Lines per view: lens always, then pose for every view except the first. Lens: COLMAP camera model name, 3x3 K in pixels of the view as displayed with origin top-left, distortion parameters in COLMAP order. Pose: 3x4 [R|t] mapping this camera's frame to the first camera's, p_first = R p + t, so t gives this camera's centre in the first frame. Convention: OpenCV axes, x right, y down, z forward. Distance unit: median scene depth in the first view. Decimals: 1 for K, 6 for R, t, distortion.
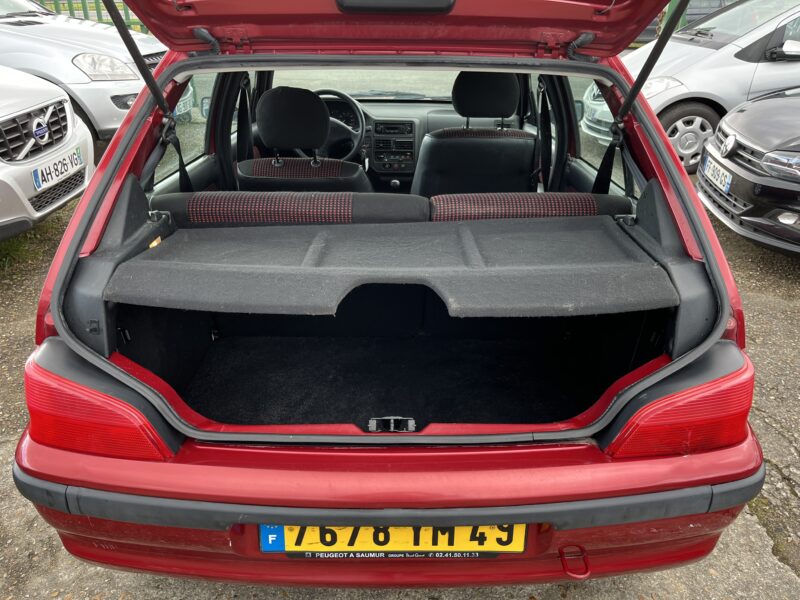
lens RADIAL K [[608.4, 0, 400.0], [0, 608.4, 300.0], [0, 0, 1]] dist [0.066116, -0.106556]
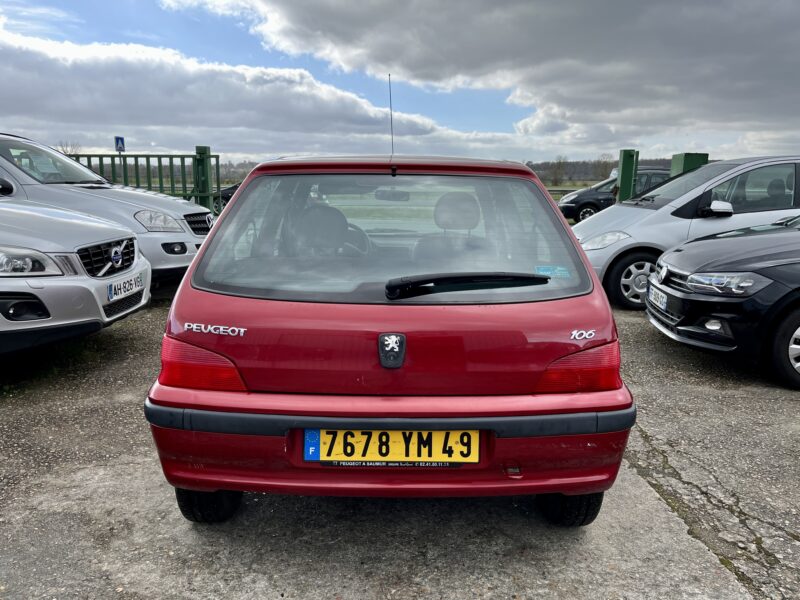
lens RADIAL K [[608.4, 0, 400.0], [0, 608.4, 300.0], [0, 0, 1]] dist [0.066116, -0.106556]
pose [[1.000000, 0.000689, 0.000481, 0.003279], [-0.000528, 0.960823, -0.277163, 0.174313], [-0.000653, 0.277163, 0.960823, -0.215506]]
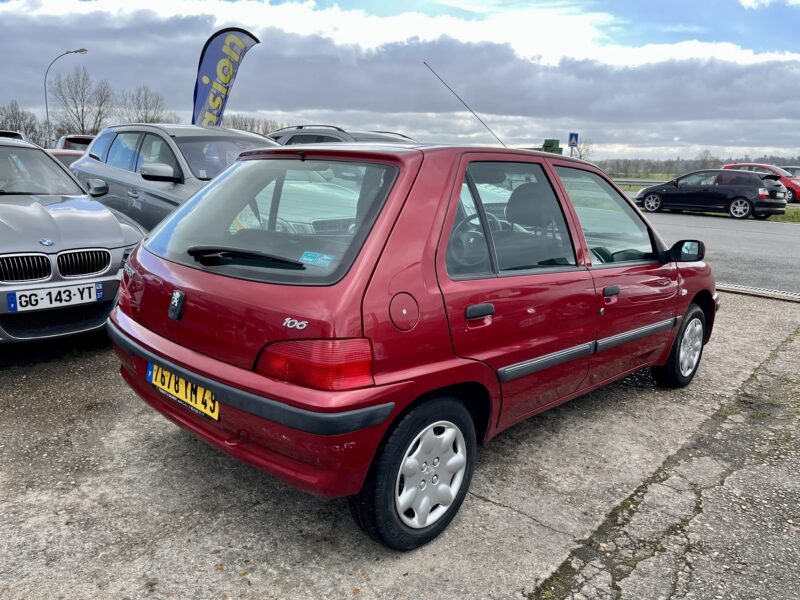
lens RADIAL K [[609.2, 0, 397.9], [0, 609.2, 273.8], [0, 0, 1]] dist [-0.037334, -0.001196]
pose [[0.720527, 0.122501, -0.682520, 0.630834], [-0.325034, 0.929110, -0.176374, 0.068494], [0.612530, 0.348924, 0.709266, 0.003854]]
